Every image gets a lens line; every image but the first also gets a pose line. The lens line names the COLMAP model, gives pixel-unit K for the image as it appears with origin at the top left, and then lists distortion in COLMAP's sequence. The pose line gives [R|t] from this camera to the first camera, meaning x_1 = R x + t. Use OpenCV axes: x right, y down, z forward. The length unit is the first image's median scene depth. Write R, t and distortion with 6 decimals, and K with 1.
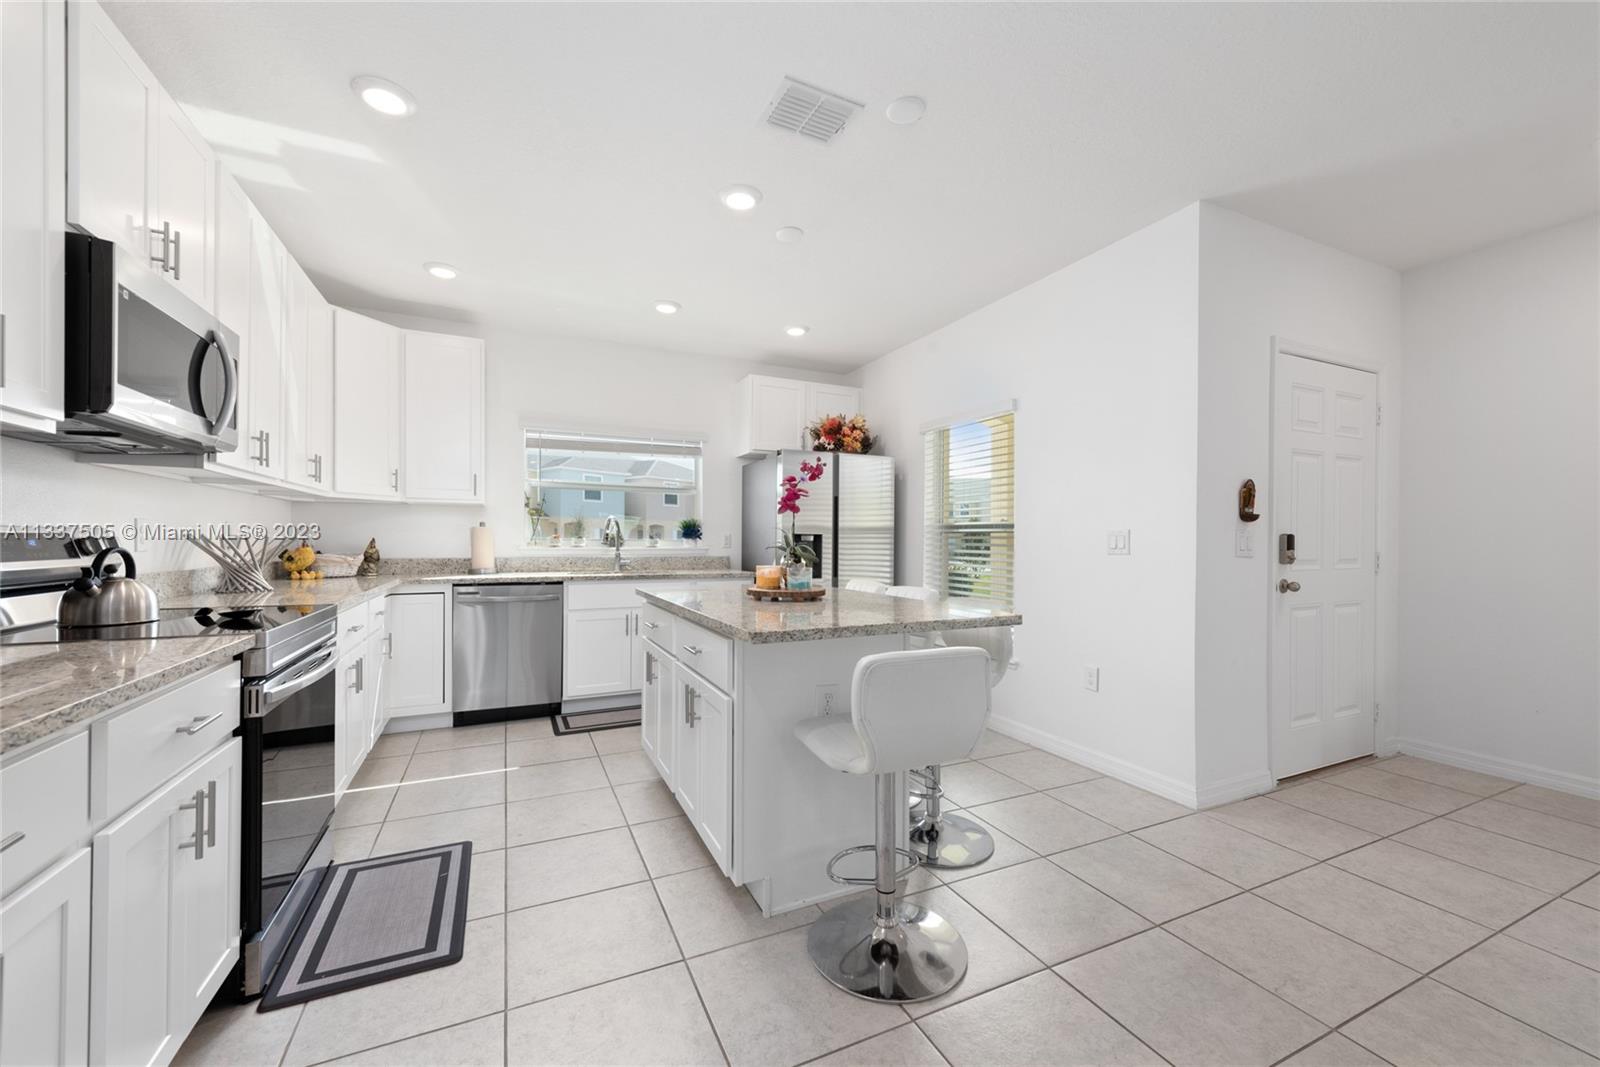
lens RADIAL K [[625.6, 0, 802.1], [0, 625.6, 540.3], [0, 0, 1]] dist [0.015185, -0.005127]
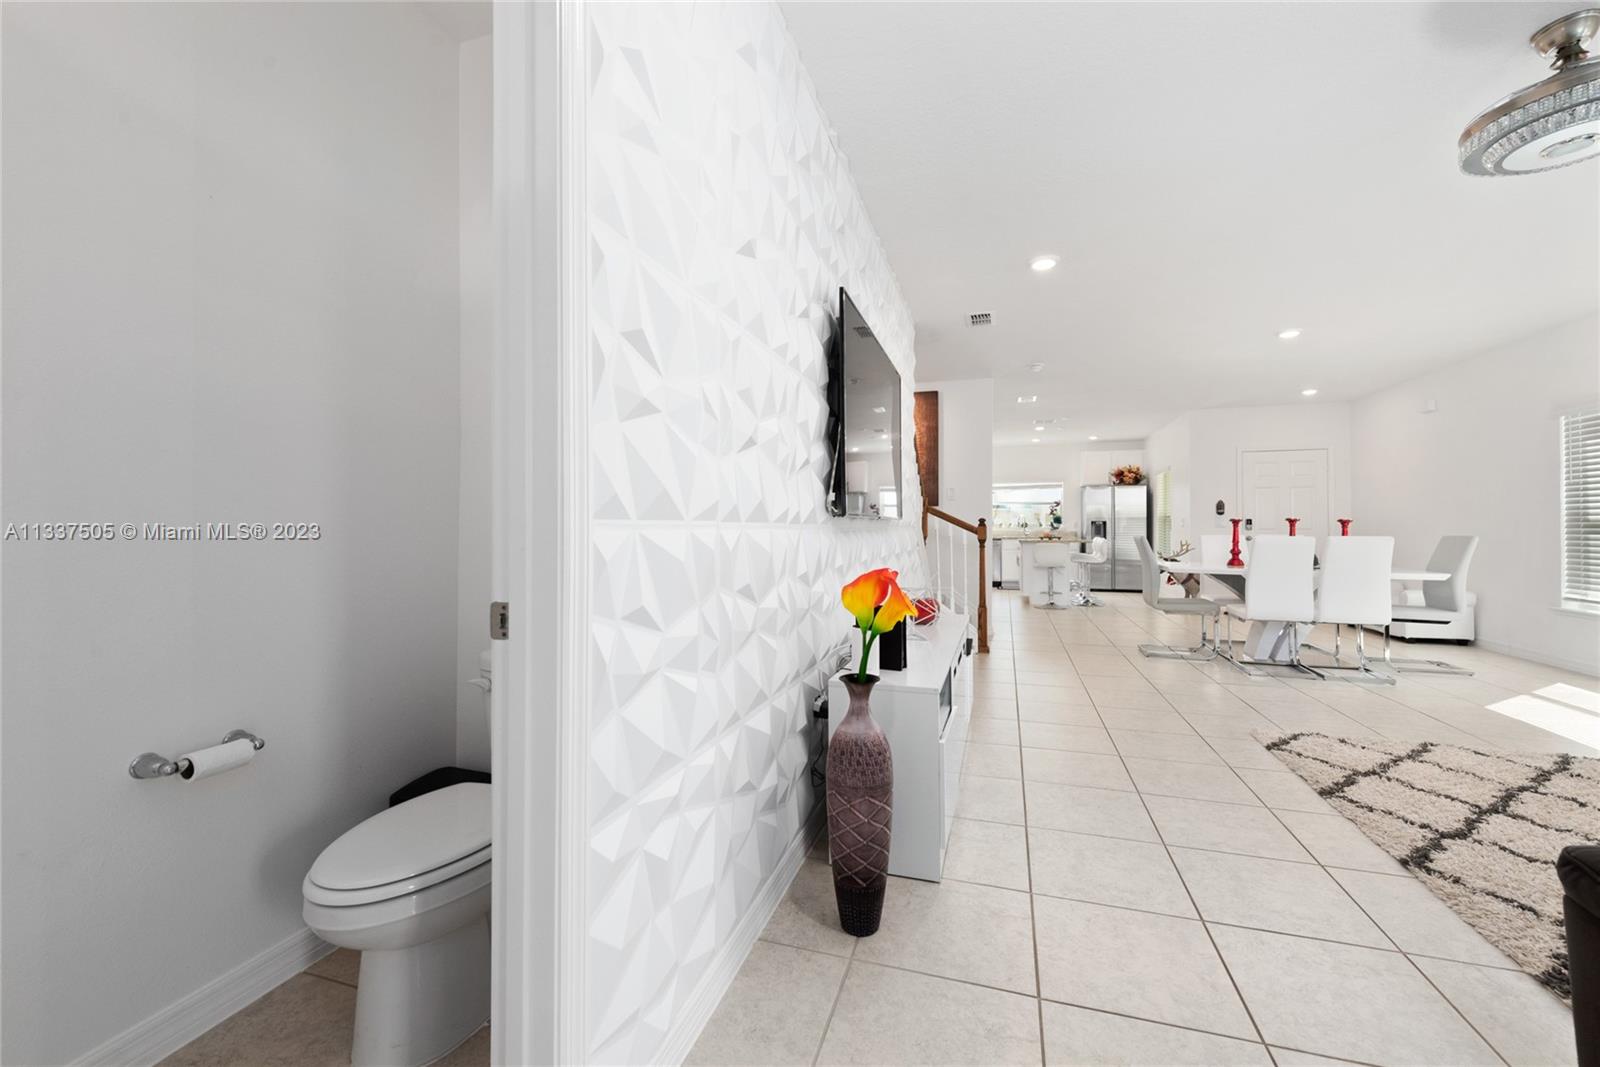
lens RADIAL K [[643.0, 0, 799.6], [0, 643.0, 525.4], [0, 0, 1]] dist [0.000378, 0.000068]
pose [[0.728860, -0.010824, -0.684577, 1.046087], [0.006247, 0.999939, -0.009160, 0.026260], [0.684635, 0.002400, 0.728883, -1.931172]]
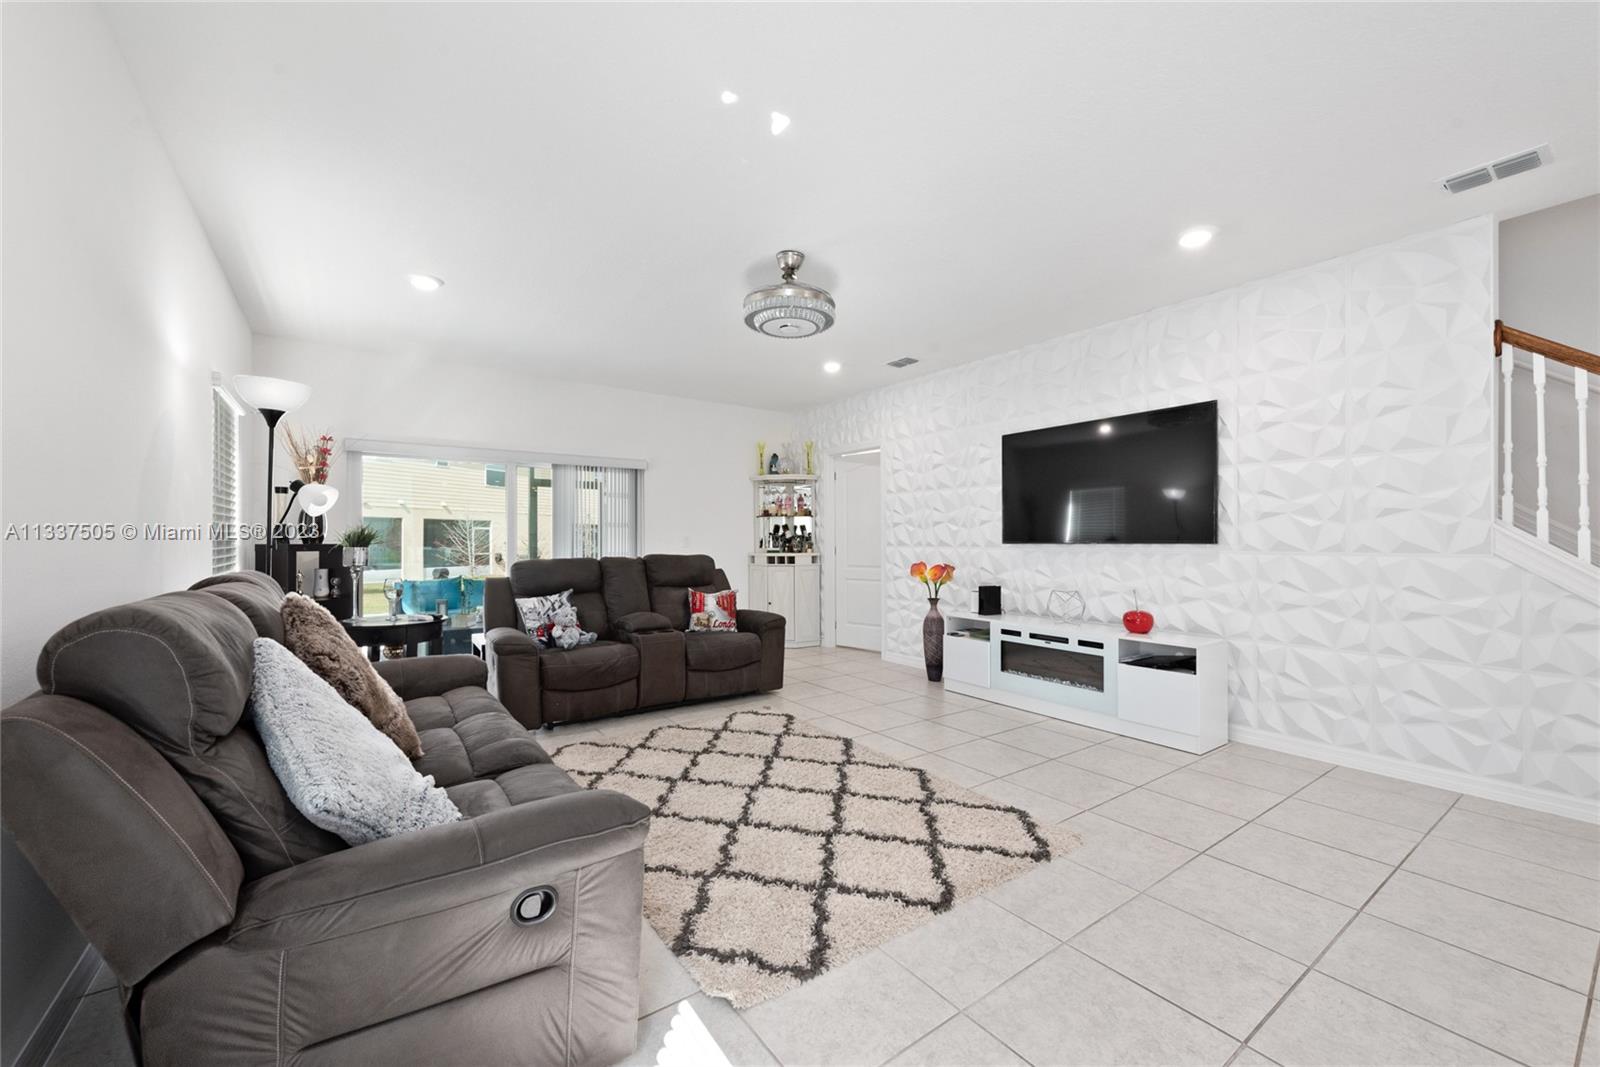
lens RADIAL K [[625.6, 0, 802.1], [0, 625.6, 540.3], [0, 0, 1]] dist [0.015185, -0.005127]
pose [[-0.984352, -0.001521, -0.176208, 1.292971], [-0.001656, 0.999998, 0.000624, 0.004252], [0.176207, 0.000907, -0.984353, -0.194755]]
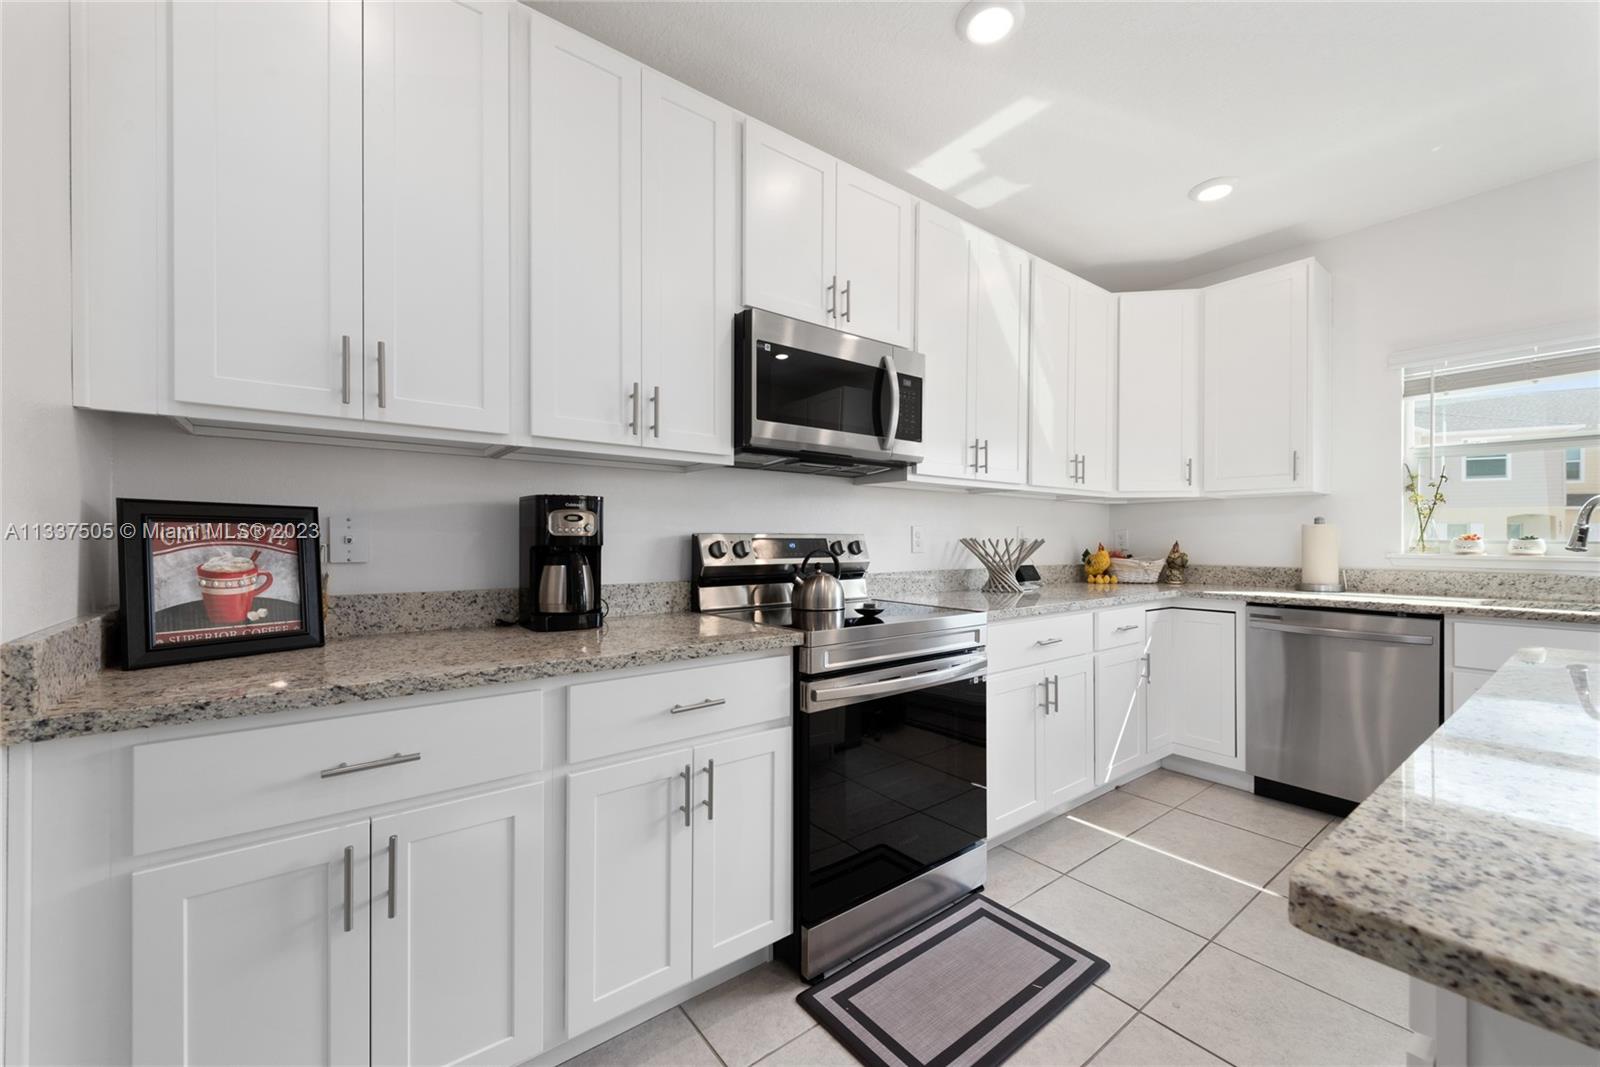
lens RADIAL K [[625.6, 0, 802.1], [0, 625.6, 540.3], [0, 0, 1]] dist [0.015185, -0.005127]
pose [[0.214578, -0.004940, -0.976694, 0.065636], [0.000270, 0.999987, -0.004998, -0.000184], [0.976707, 0.000809, 0.214577, 0.332542]]
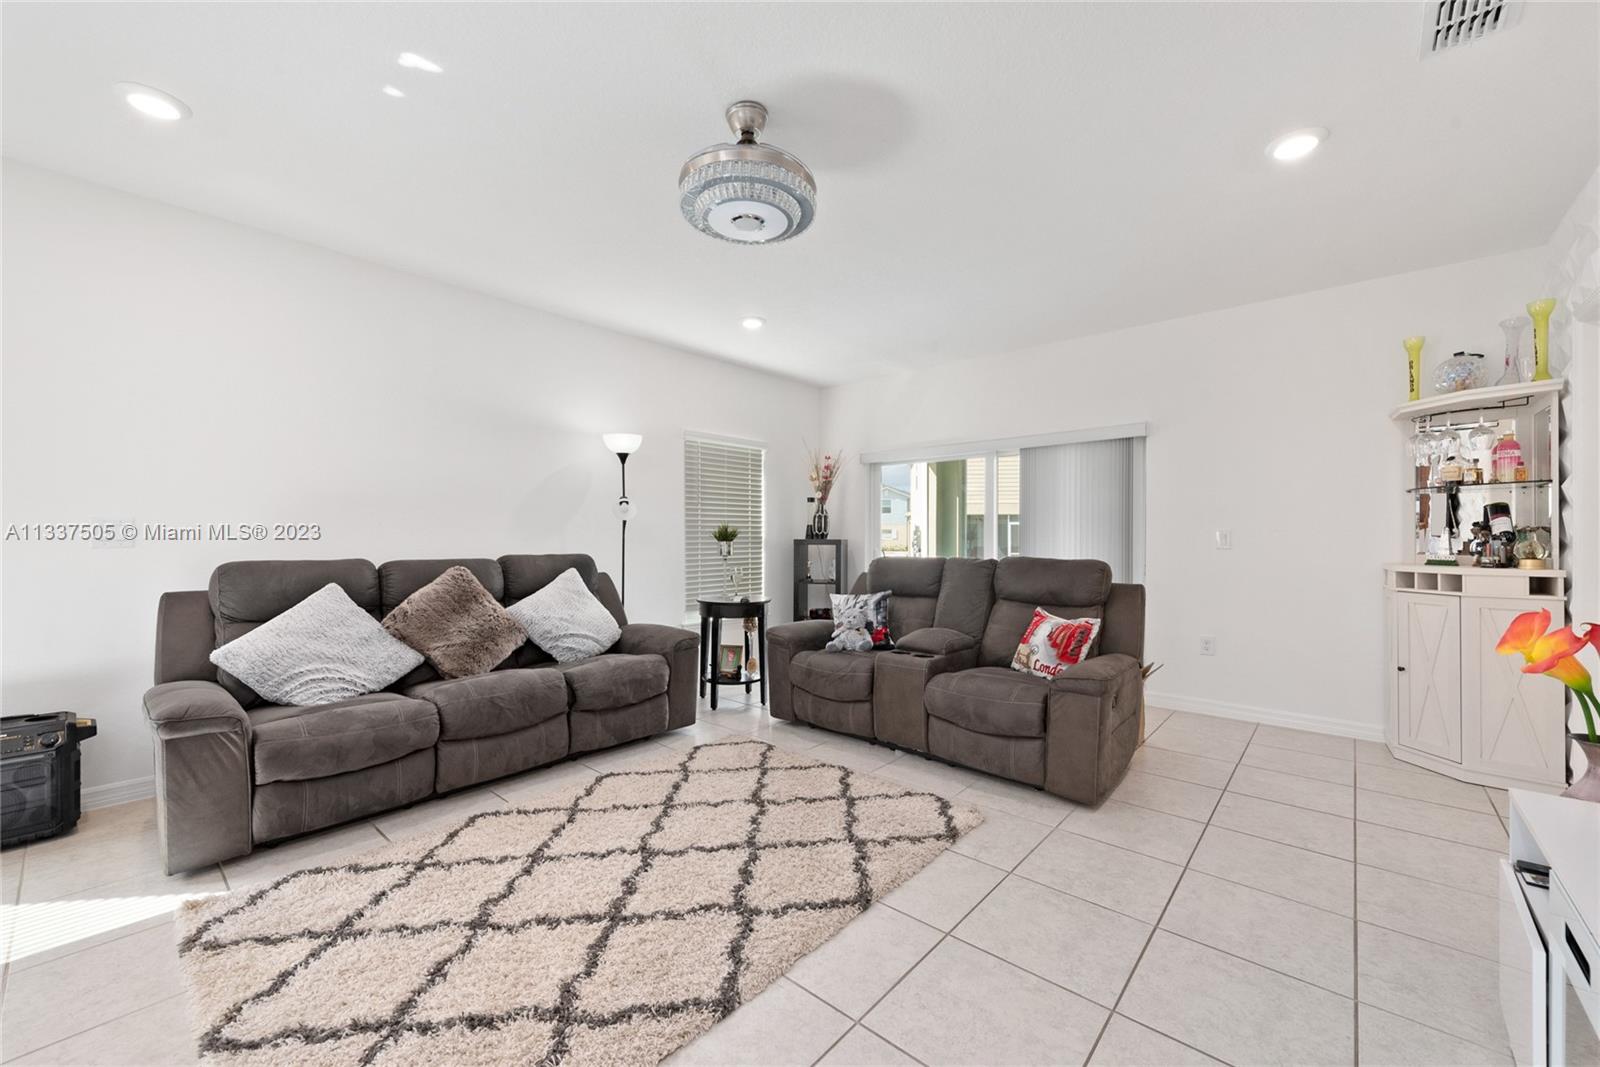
lens RADIAL K [[625.6, 0, 802.1], [0, 625.6, 540.3], [0, 0, 1]] dist [0.015185, -0.005127]
pose [[-0.396279, -0.007909, 0.918096, 0.573054], [-0.003173, 0.999969, 0.007245, 0.004408], [-0.918125, -0.000042, -0.396291, -0.890372]]
